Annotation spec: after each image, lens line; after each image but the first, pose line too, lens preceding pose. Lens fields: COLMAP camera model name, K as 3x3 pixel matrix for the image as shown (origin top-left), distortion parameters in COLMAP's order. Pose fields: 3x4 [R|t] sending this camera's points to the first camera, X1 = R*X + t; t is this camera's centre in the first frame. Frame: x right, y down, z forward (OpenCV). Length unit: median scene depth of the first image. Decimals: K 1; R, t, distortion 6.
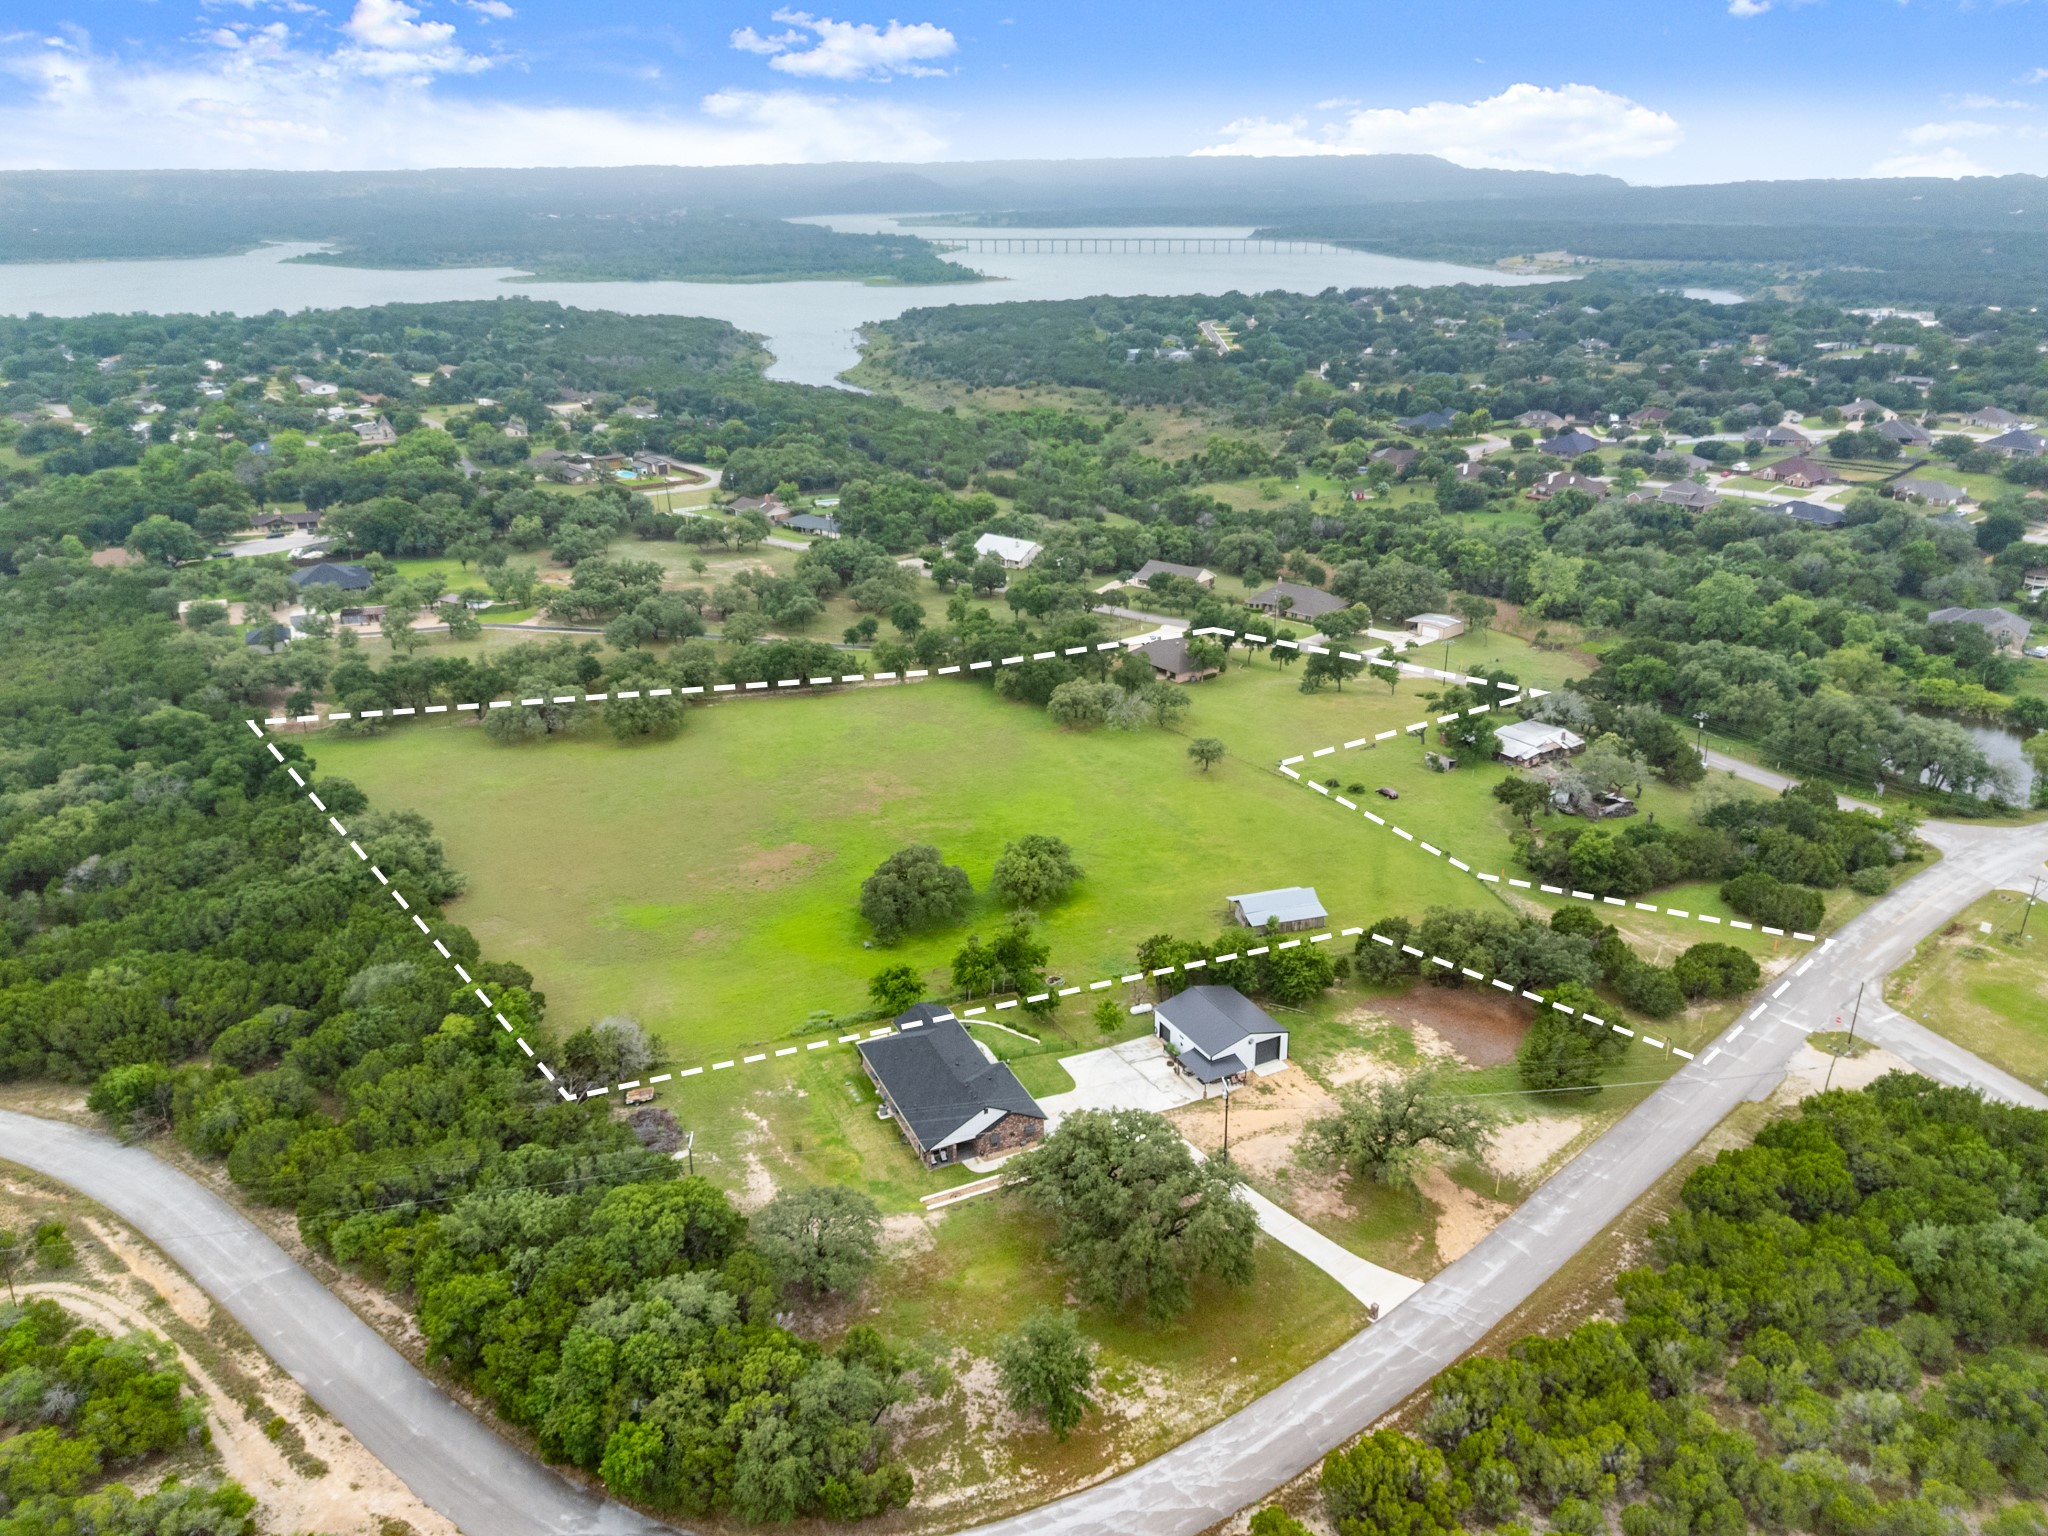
lens RADIAL K [[1501.3, 0, 1015.3], [0, 1501.3, 766.1], [0, 0, 1]] dist [0.065822, -0.061665]
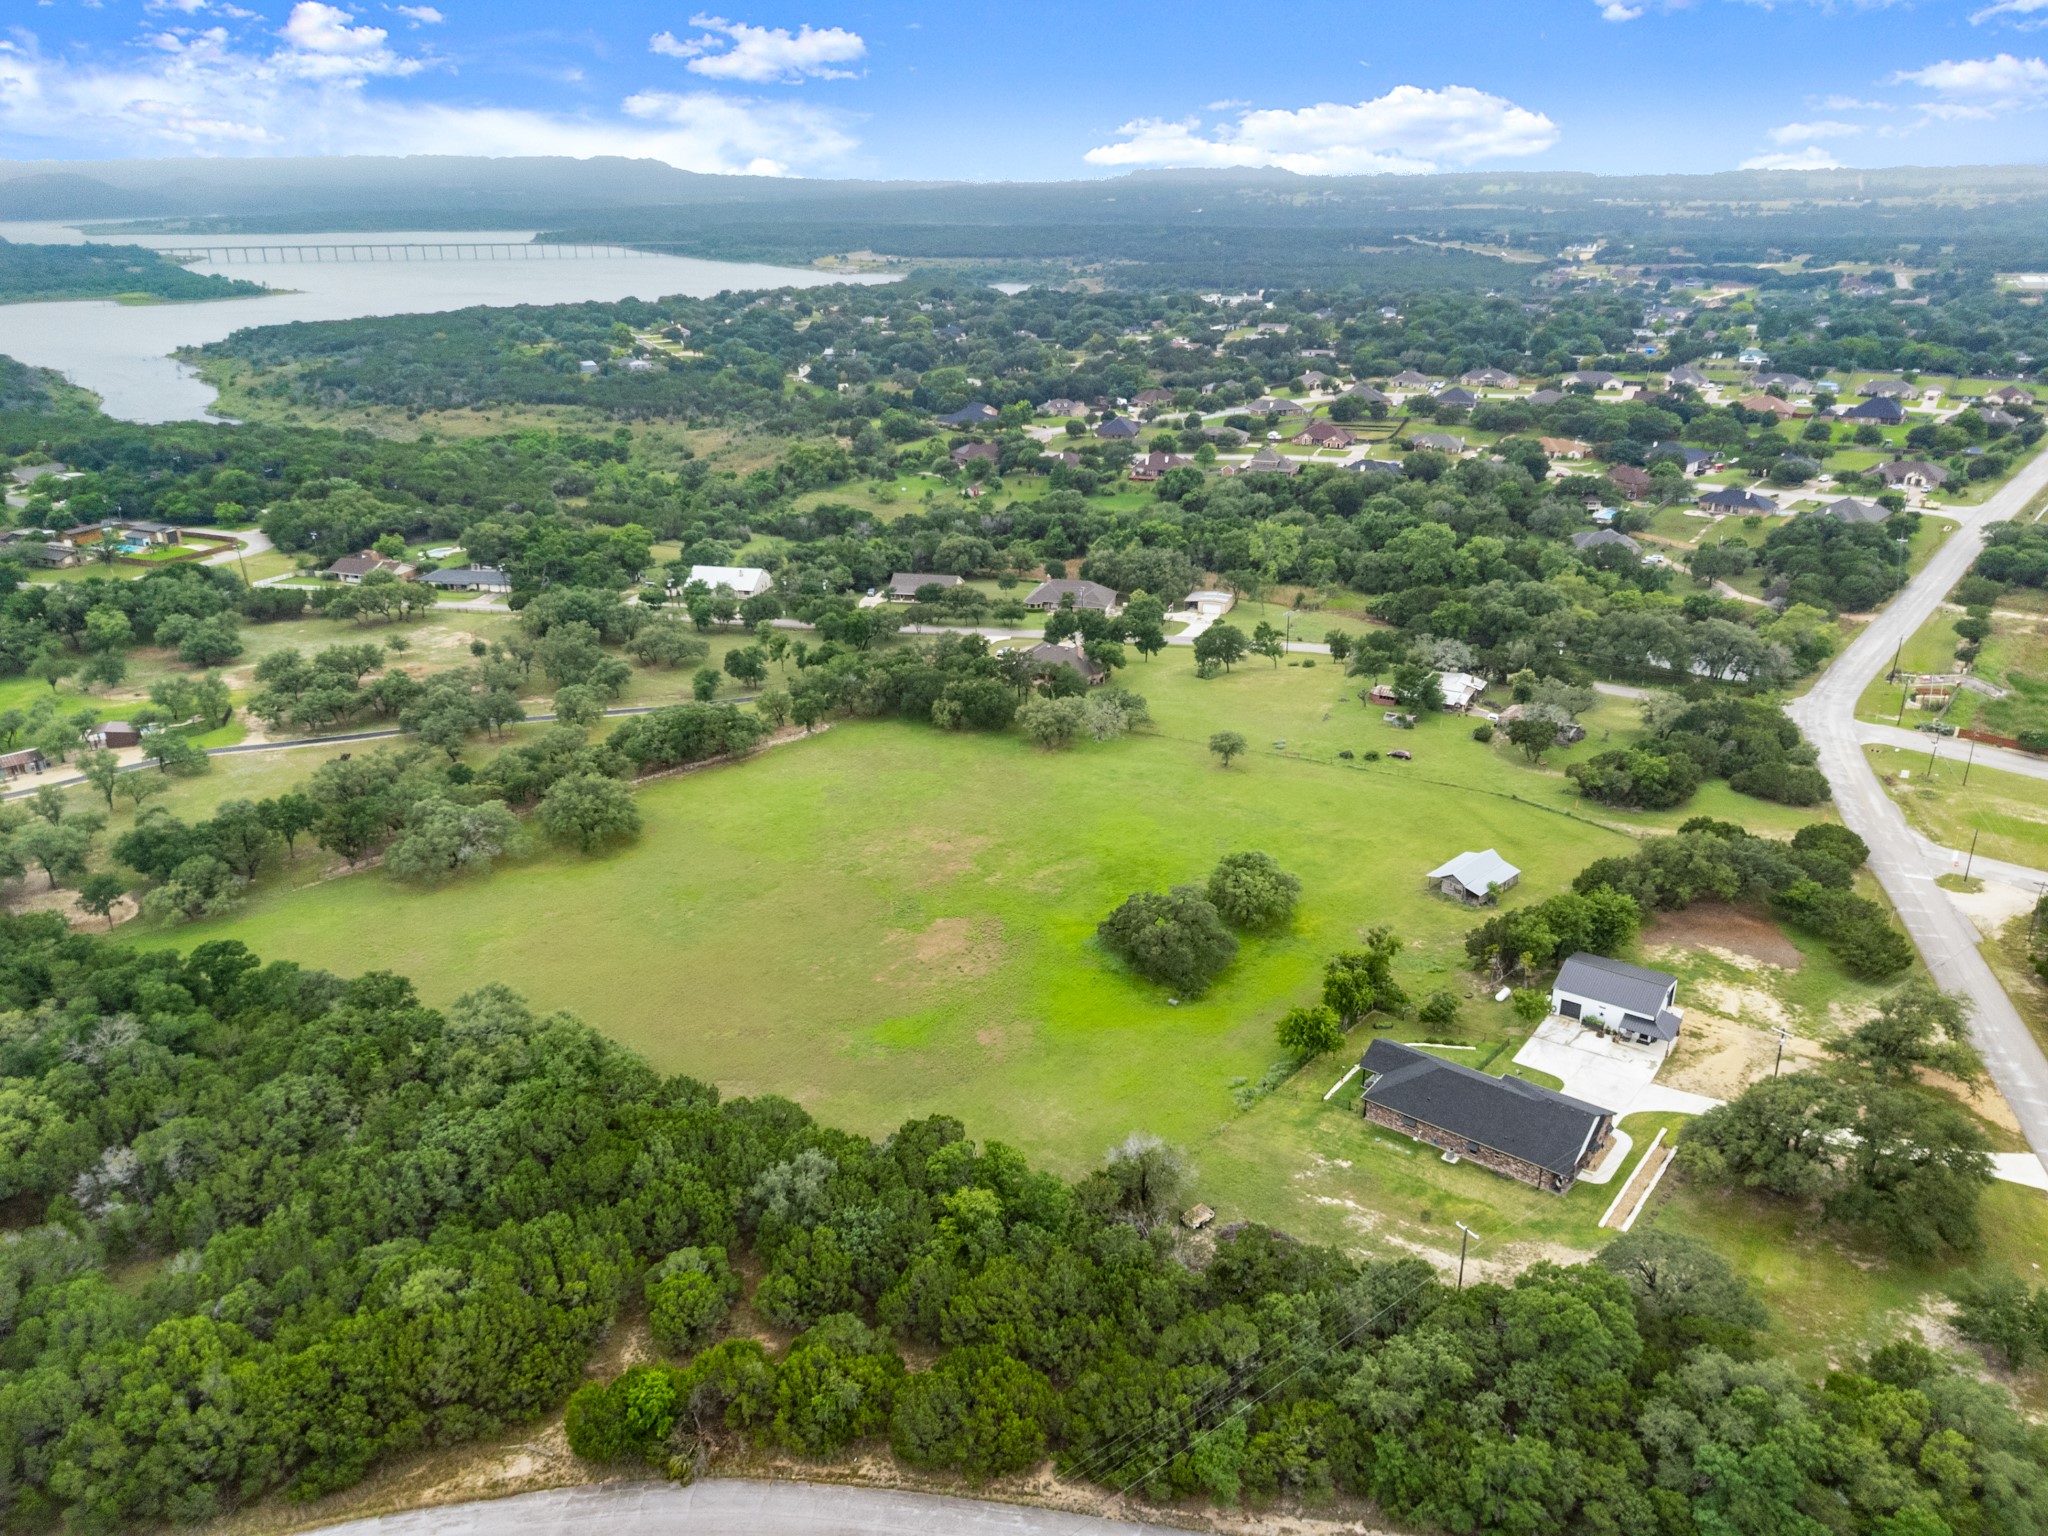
lens RADIAL K [[1501.3, 0, 1013.1], [0, 1501.3, 768.7], [0, 0, 1]] dist [0.065822, -0.061665]
pose [[0.885553, -0.173296, 0.431004, -0.214573], [0.173478, 0.984056, 0.039232, -0.029048], [-0.430931, 0.040028, 0.901497, 0.076864]]
